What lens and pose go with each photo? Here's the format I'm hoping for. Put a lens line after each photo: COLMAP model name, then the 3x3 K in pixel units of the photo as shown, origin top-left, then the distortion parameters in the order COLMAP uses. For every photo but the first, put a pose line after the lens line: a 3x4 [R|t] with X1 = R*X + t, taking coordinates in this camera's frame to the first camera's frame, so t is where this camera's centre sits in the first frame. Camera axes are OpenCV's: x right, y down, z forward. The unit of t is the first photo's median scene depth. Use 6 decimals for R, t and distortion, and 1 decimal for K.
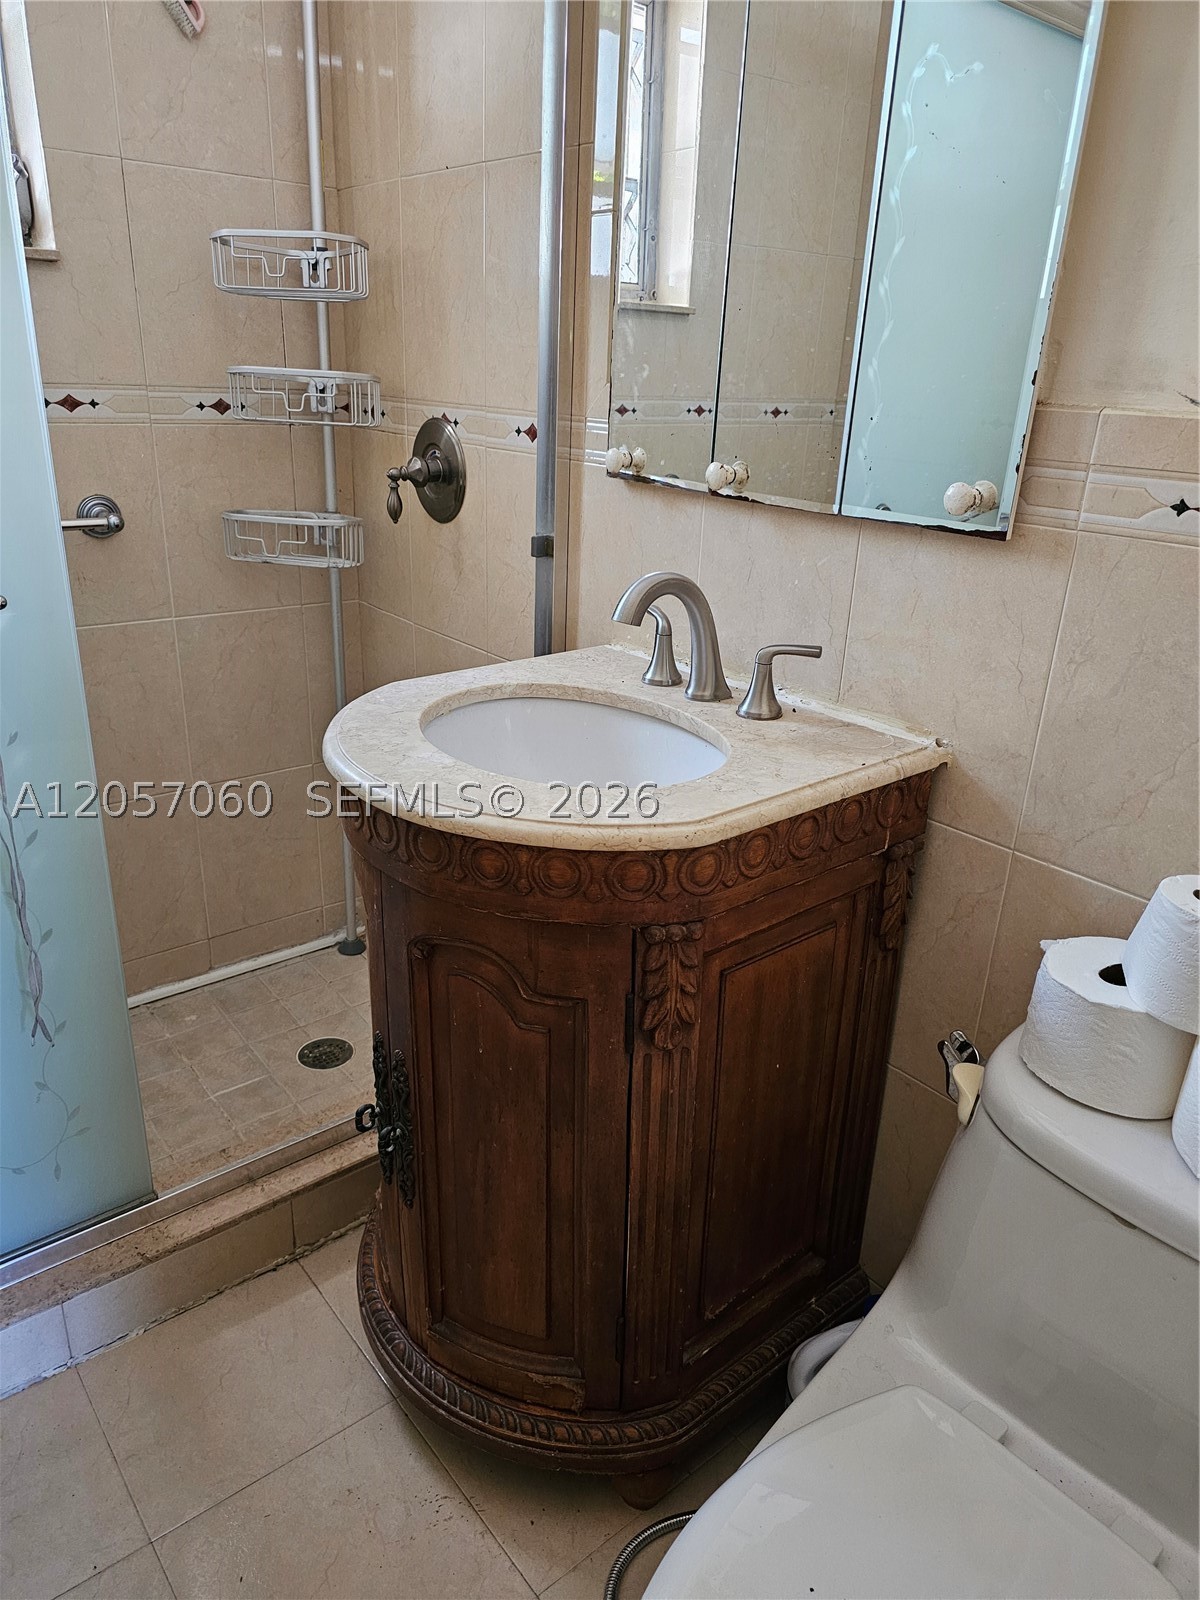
lens RADIAL K [[1079.9, 0, 606.9], [0, 1079.9, 822.3], [0, 0, 1]] dist [0.033614, -0.039807]
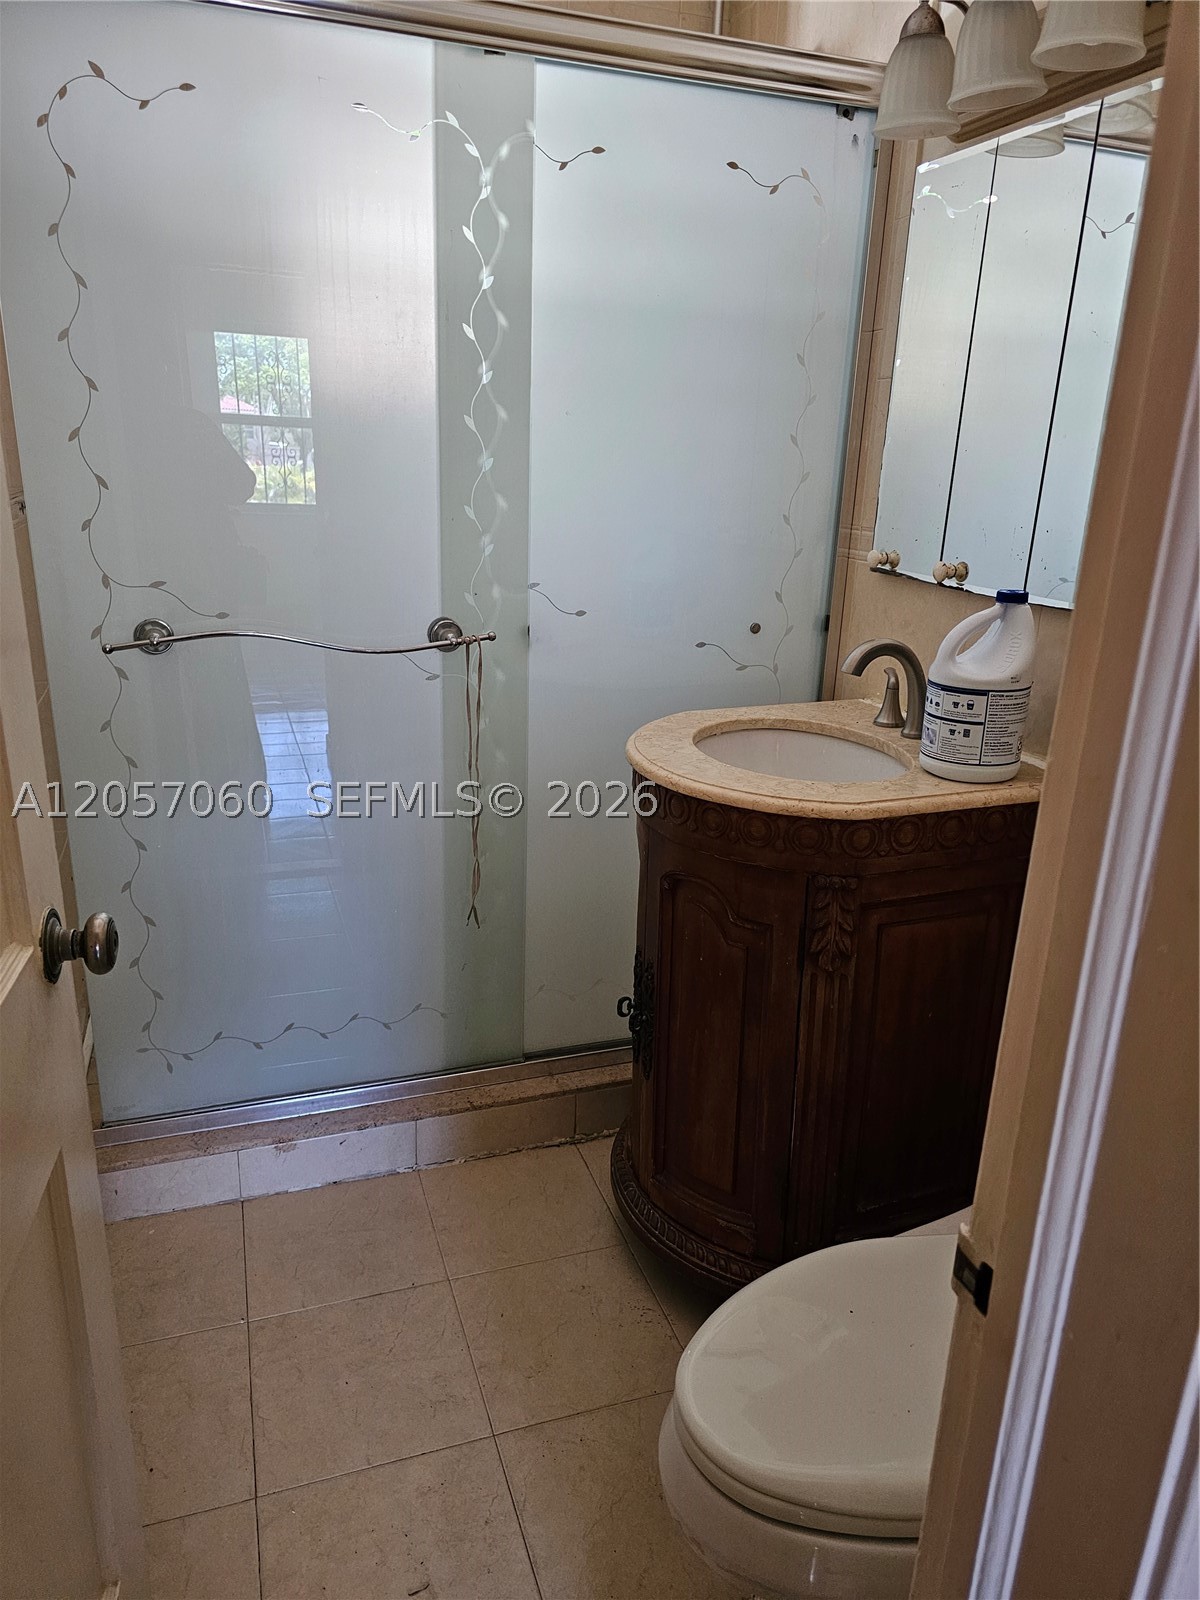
lens RADIAL K [[1079.9, 0, 610.6], [0, 1079.9, 800.3], [0, 0, 1]] dist [0.033614, -0.039807]
pose [[0.939963, 0.090201, -0.329139, 0.236933], [-0.123364, 0.989029, -0.081262, 0.144650], [0.318198, 0.116988, 0.940778, -0.430994]]
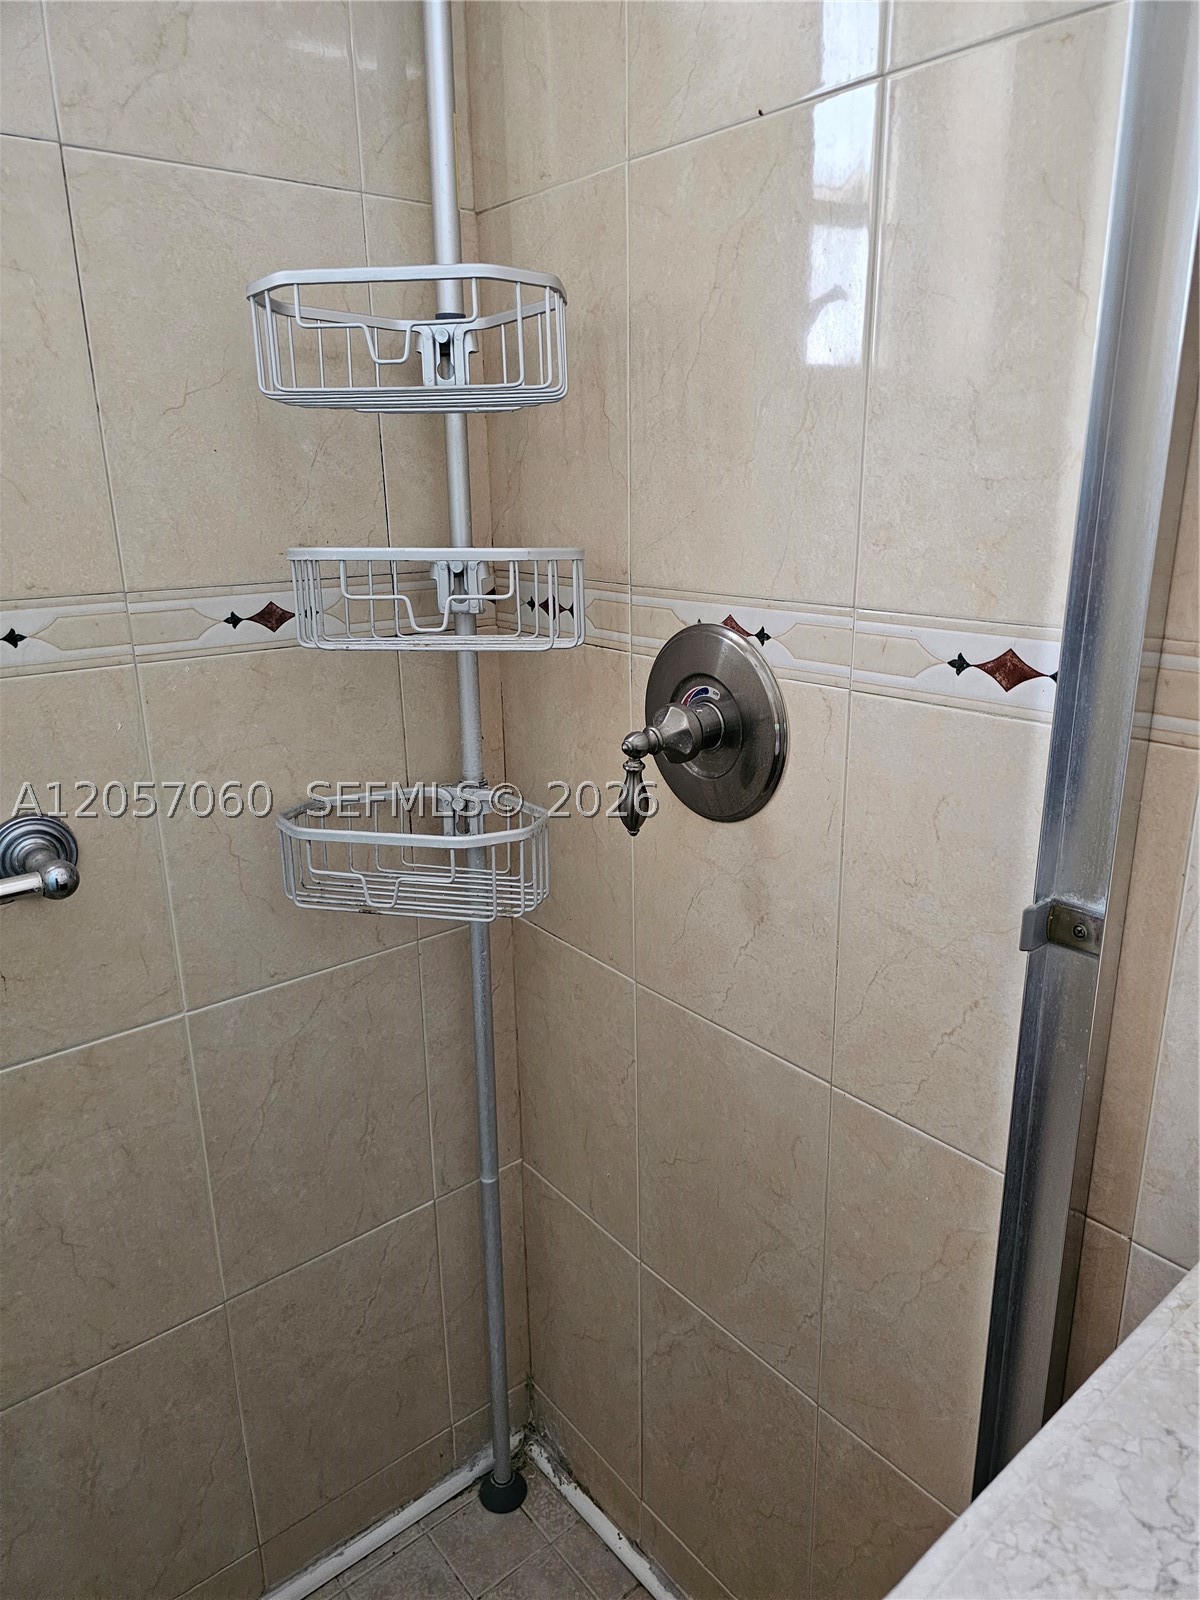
lens RADIAL K [[1079.9, 0, 623.7], [0, 1079.9, 814.8], [0, 0, 1]] dist [0.033614, -0.039807]
pose [[0.998580, -0.053254, -0.001142, -0.154468], [0.052920, 0.994295, -0.092609, -0.187149], [0.006067, 0.092418, 0.995702, 0.398350]]
